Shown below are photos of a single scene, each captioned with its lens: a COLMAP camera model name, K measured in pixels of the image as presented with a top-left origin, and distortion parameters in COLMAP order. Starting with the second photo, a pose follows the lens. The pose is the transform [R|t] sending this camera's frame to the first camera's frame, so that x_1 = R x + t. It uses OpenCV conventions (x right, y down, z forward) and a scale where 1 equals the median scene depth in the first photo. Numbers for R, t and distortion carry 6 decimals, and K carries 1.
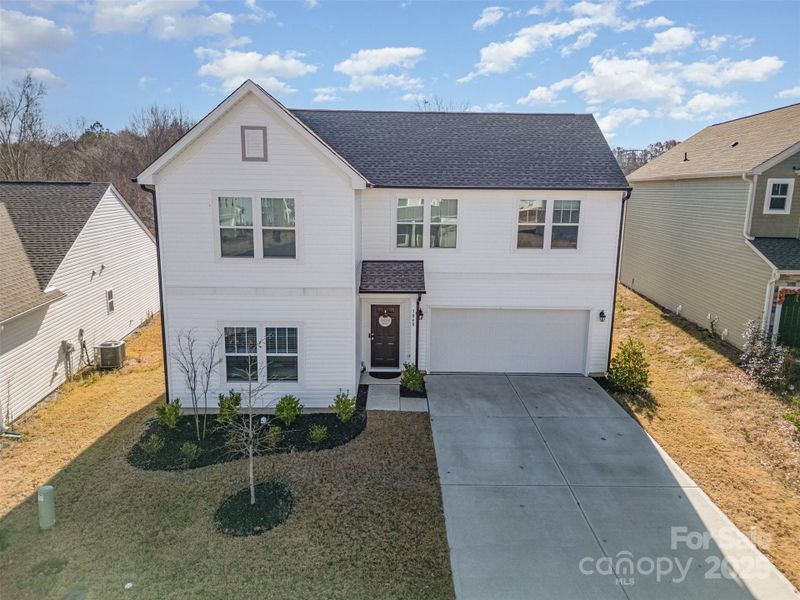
lens RADIAL K [[564.6, 0, 400.0], [0, 564.6, 300.0], [0, 0, 1]] dist [0.057660, -0.057916]
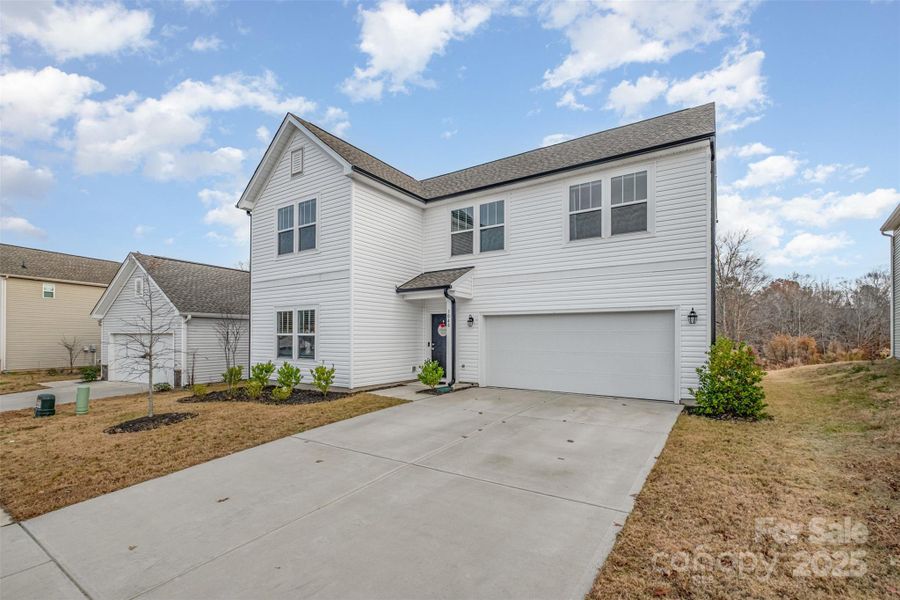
lens RADIAL K [[419.6, 0, 432.3], [0, 419.6, 322.9], [0, 0, 1]] dist [-0.001397, -0.000159]
pose [[0.805982, -0.031258, -0.591114, 0.434618], [-0.107134, 0.974410, -0.197604, 0.188614], [0.582164, 0.222593, 0.782009, 0.430503]]
